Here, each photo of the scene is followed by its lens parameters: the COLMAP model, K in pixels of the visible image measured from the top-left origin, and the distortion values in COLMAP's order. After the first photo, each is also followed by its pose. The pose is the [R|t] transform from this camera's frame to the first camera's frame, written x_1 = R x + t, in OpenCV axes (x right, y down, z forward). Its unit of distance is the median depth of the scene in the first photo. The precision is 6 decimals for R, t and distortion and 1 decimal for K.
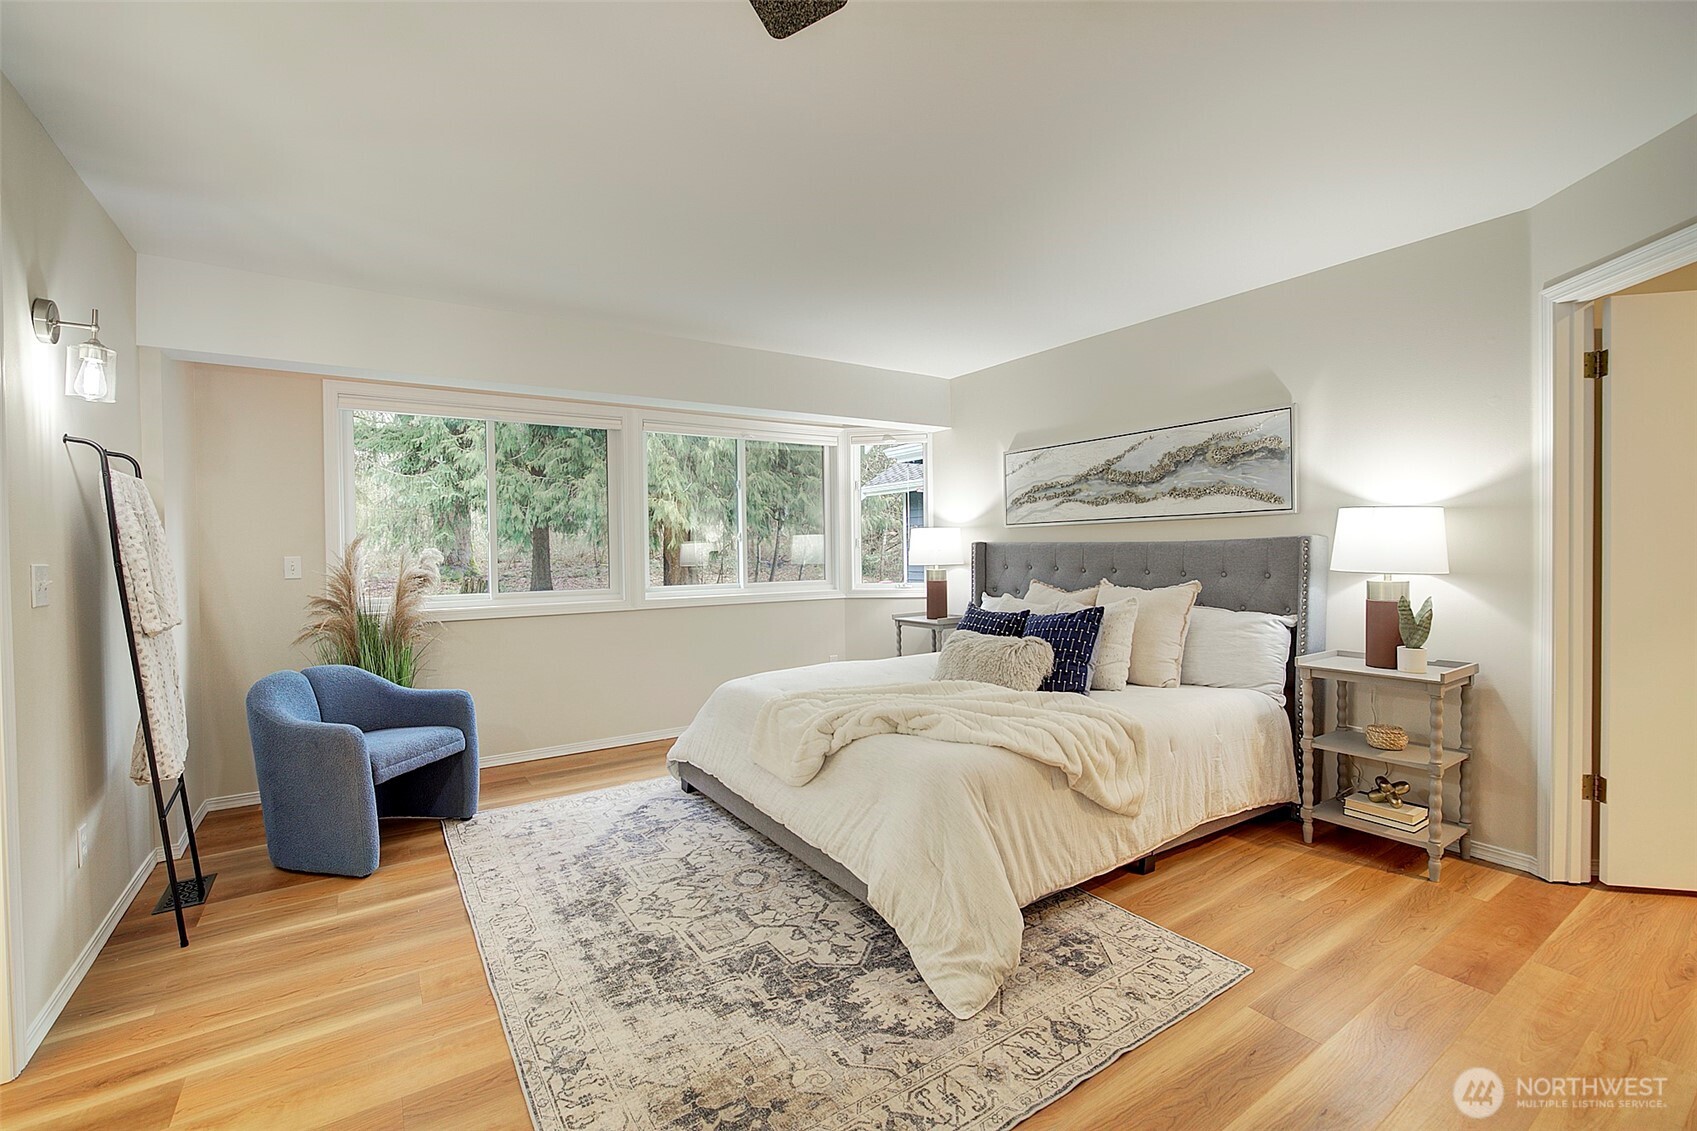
lens RADIAL K [[737.9, 0, 842.3], [0, 737.9, 563.4], [0, 0, 1]] dist [-0.015682, 0.000302]
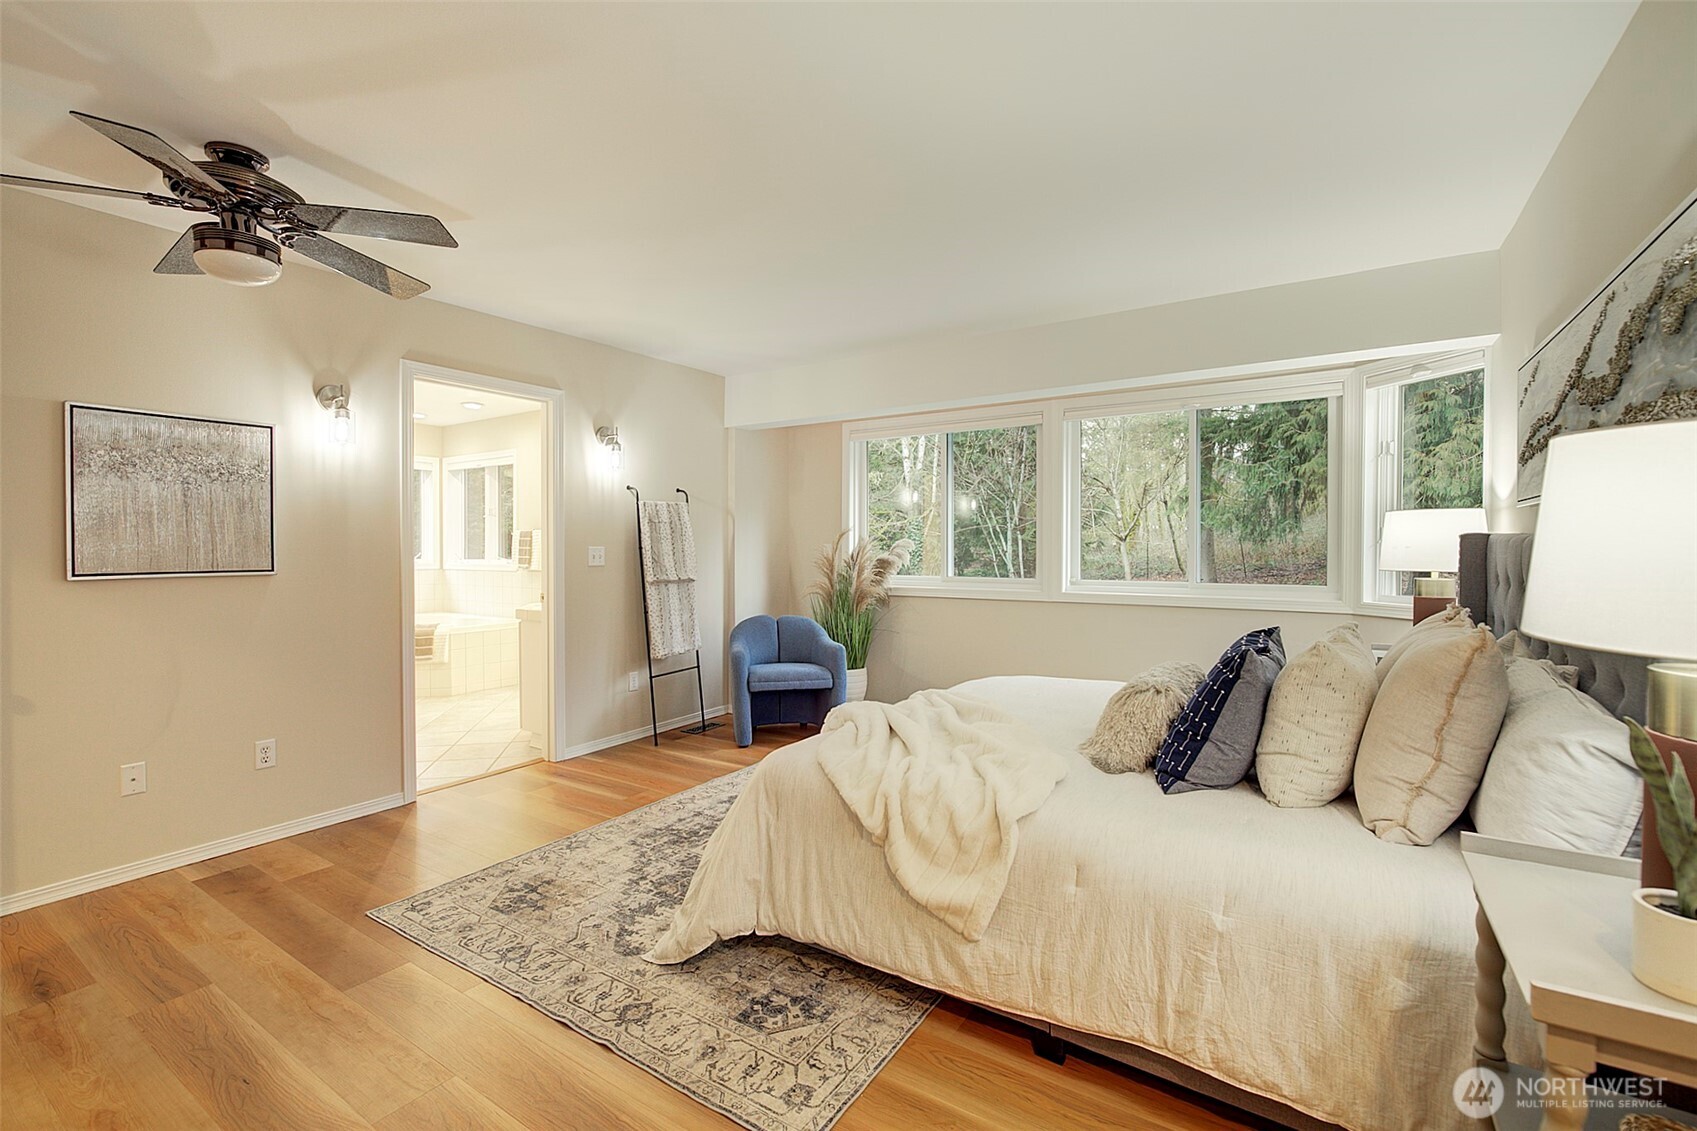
lens RADIAL K [[737.9, 0, 816.2], [0, 737.9, 554.5], [0, 0, 1]] dist [-0.015682, 0.000302]
pose [[0.372909, 0.024424, -0.927546, 1.129053], [-0.019314, 0.999641, 0.018557, -0.028055], [0.927667, 0.010995, 0.373247, 0.703502]]
